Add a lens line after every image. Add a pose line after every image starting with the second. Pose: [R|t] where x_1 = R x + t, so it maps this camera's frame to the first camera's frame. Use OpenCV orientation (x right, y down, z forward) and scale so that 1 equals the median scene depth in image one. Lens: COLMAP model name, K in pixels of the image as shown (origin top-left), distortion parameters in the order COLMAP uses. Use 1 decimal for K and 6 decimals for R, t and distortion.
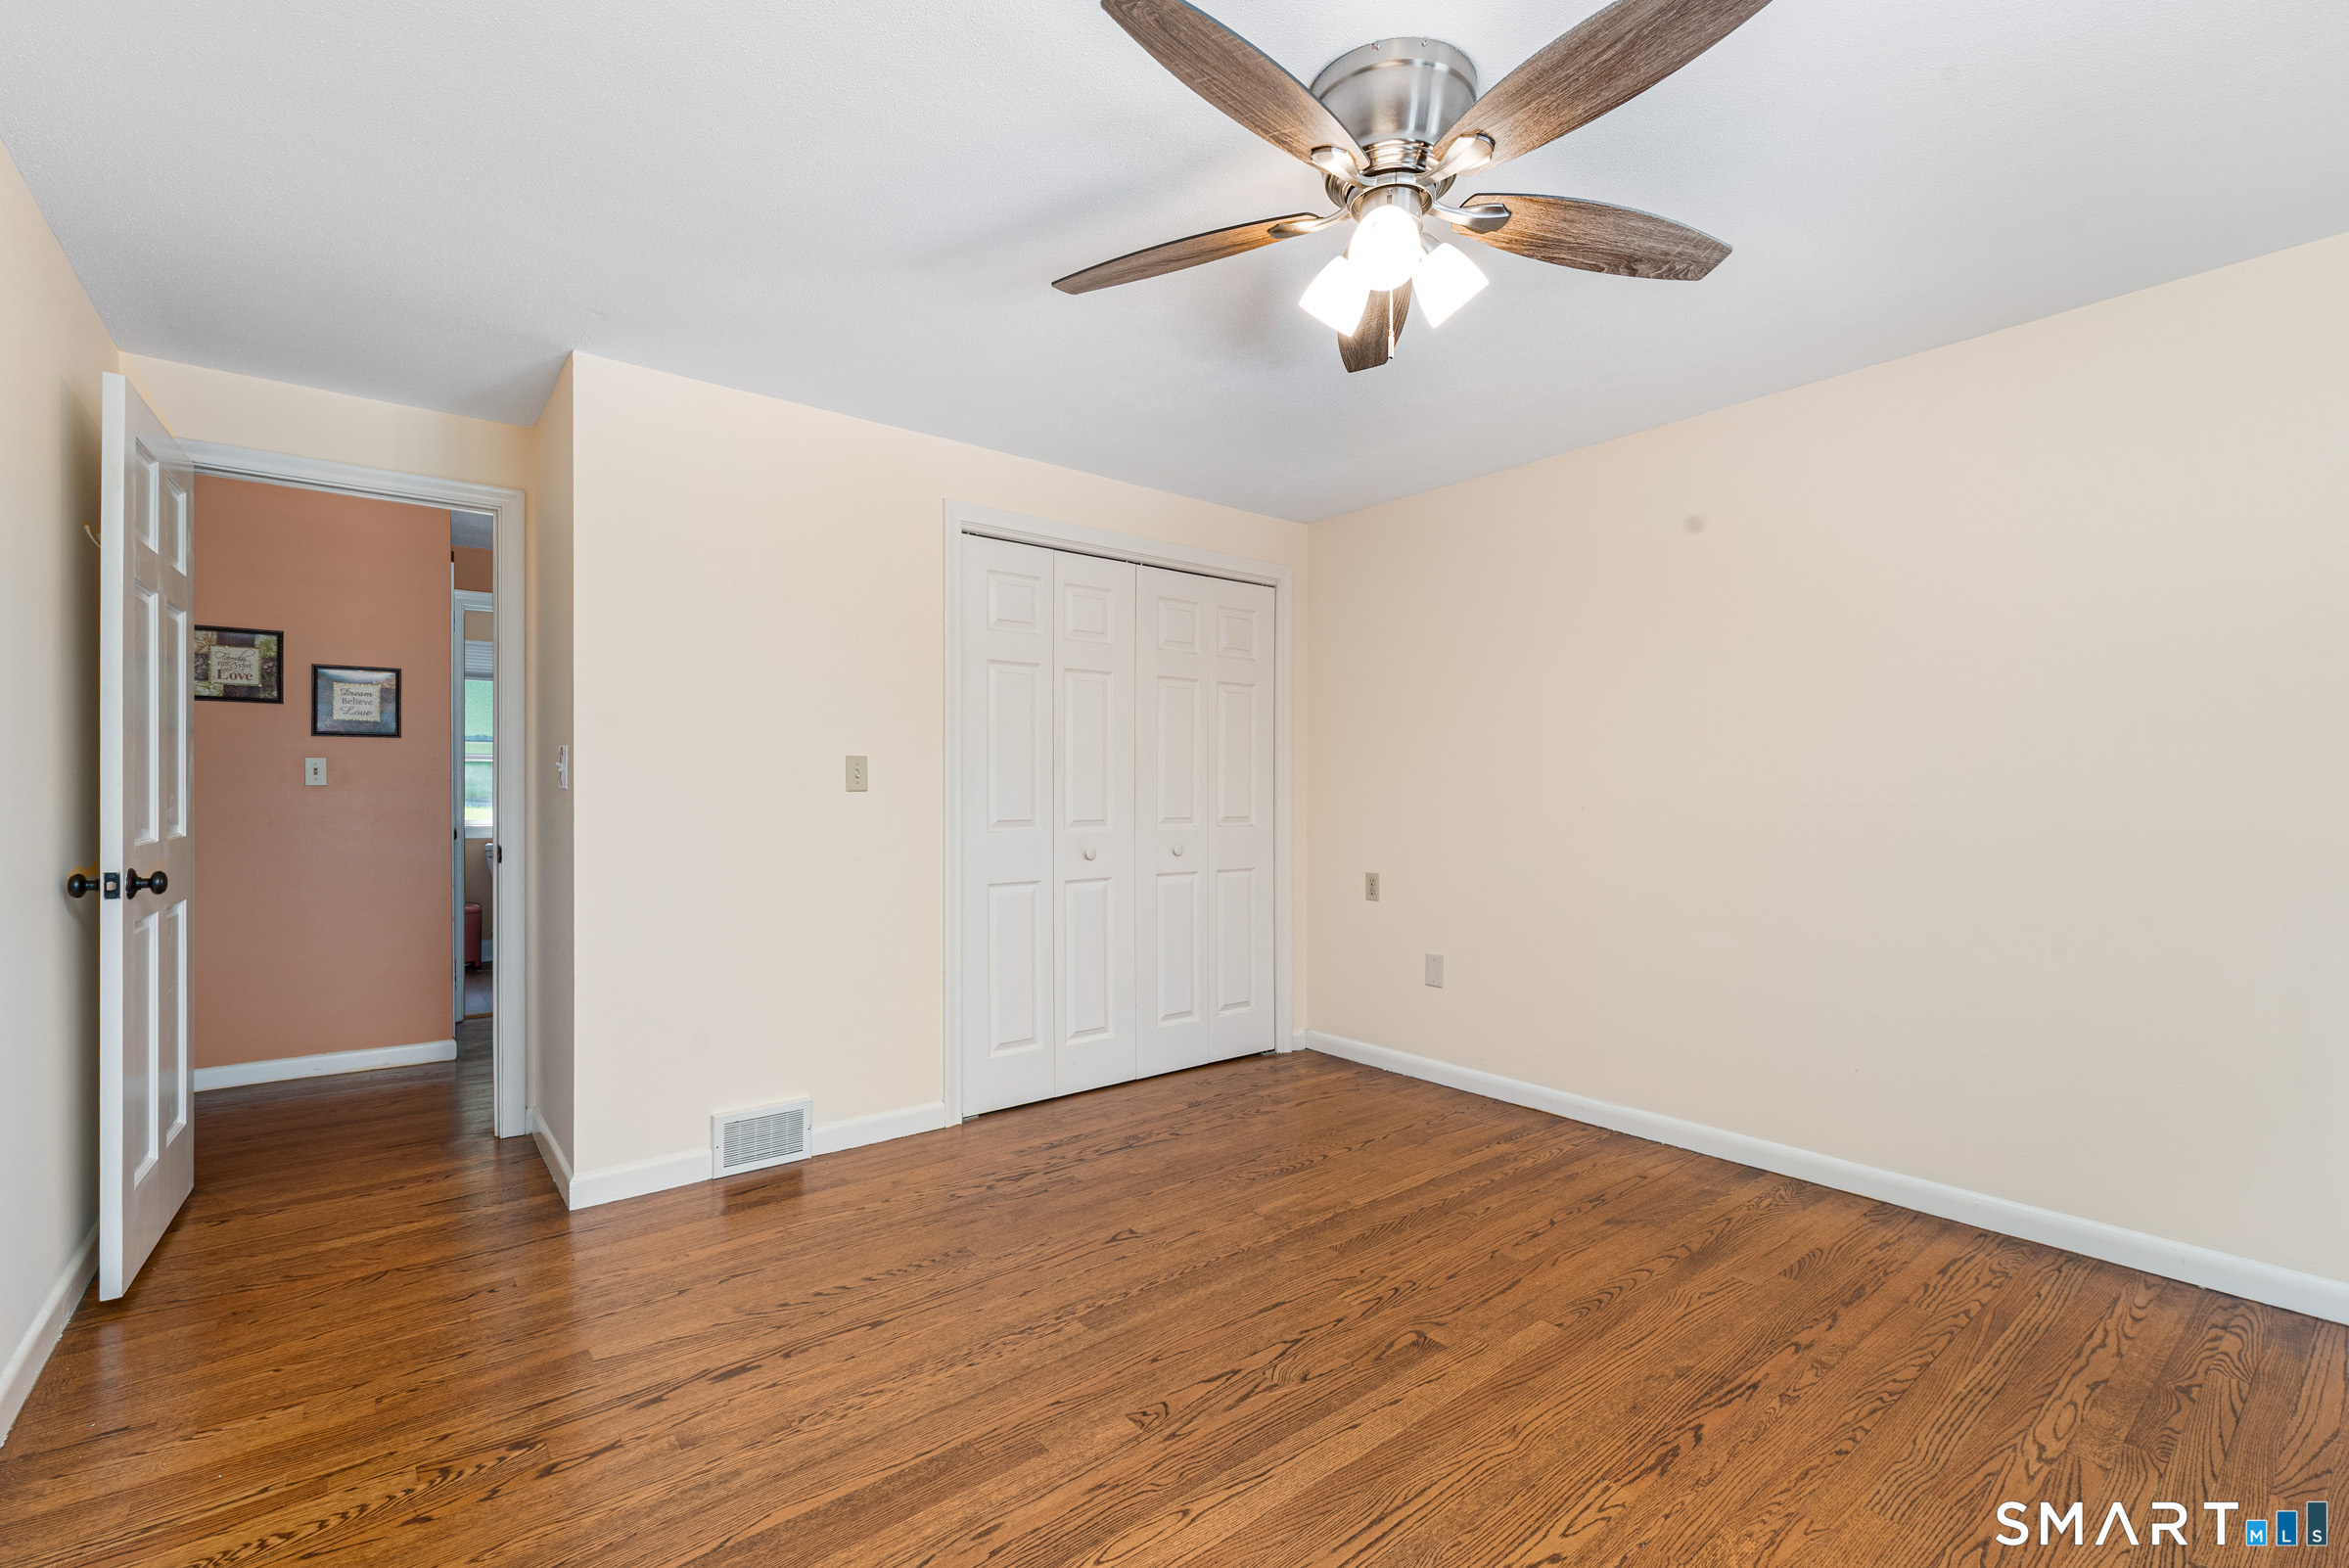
lens RADIAL K [[1023.4, 0, 1172.2], [0, 1023.4, 782.3], [0, 0, 1]] dist [0.000584, 0.000066]
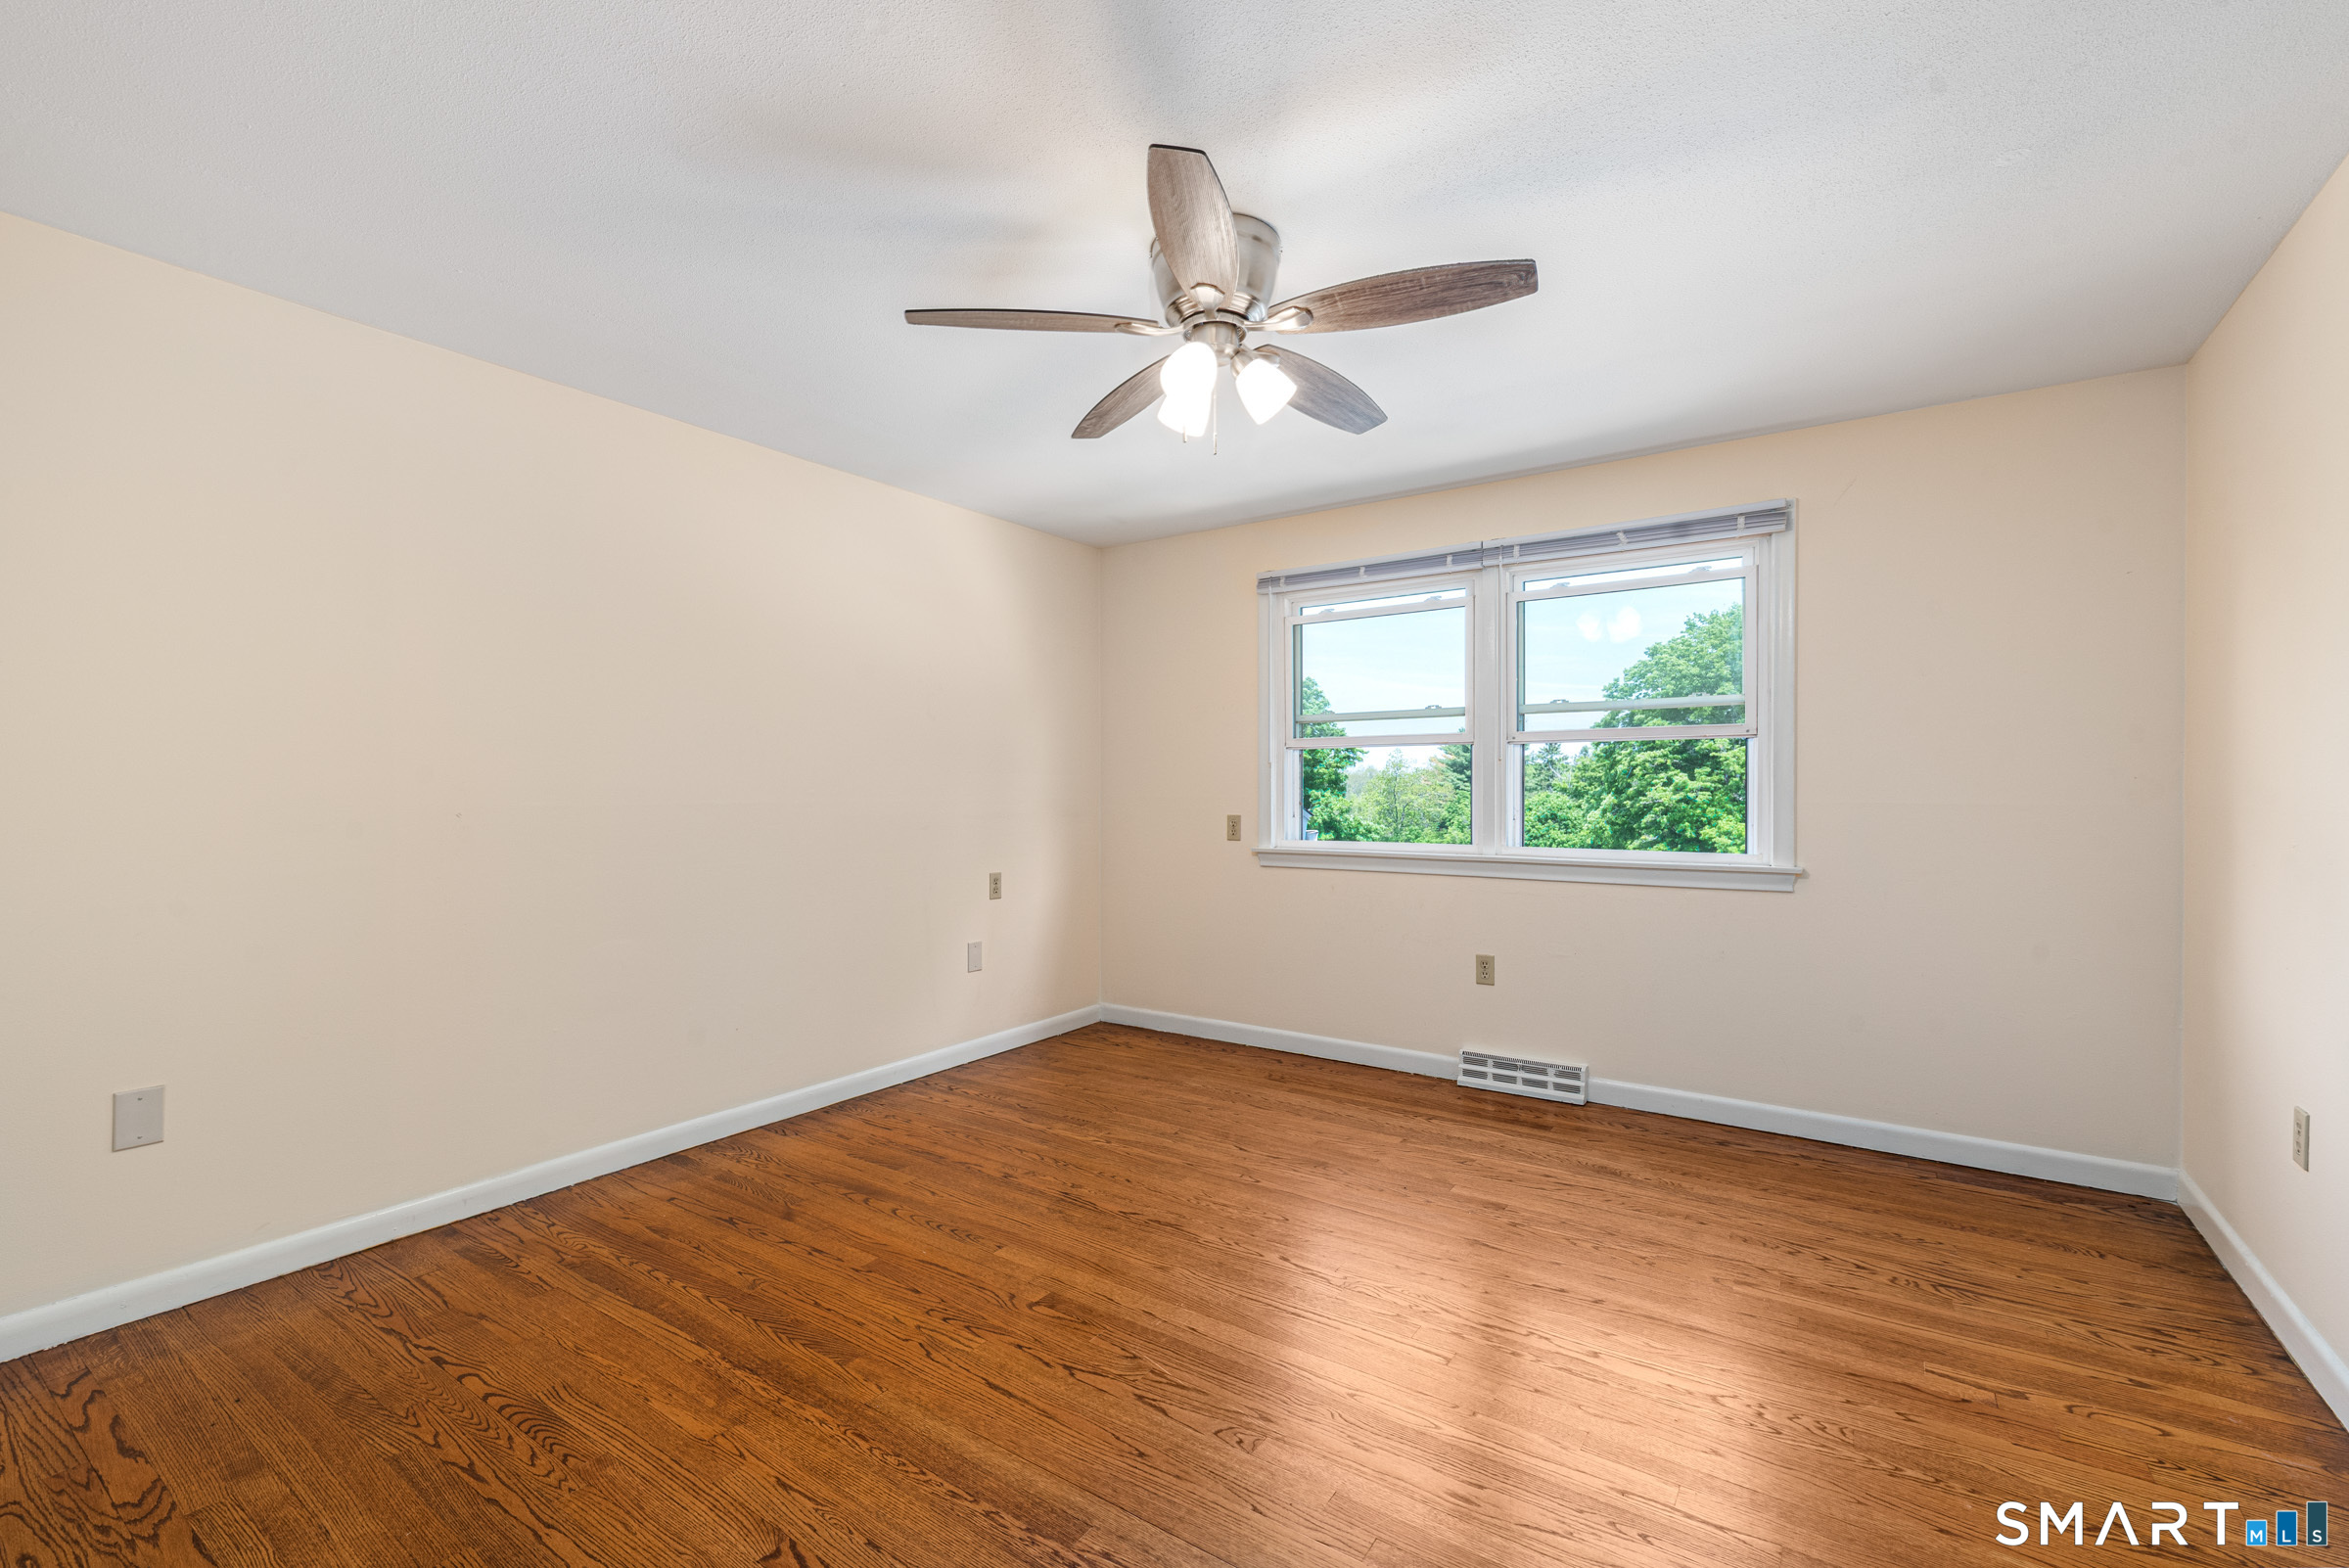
lens RADIAL K [[1023.4, 0, 1171.8], [0, 1023.4, 787.9], [0, 0, 1]] dist [0.000584, 0.000066]
pose [[-0.288729, 0.000111, 0.957411, -0.632146], [-0.004997, 0.999986, -0.001623, 0.008355], [-0.957398, -0.005253, -0.288725, 0.921512]]
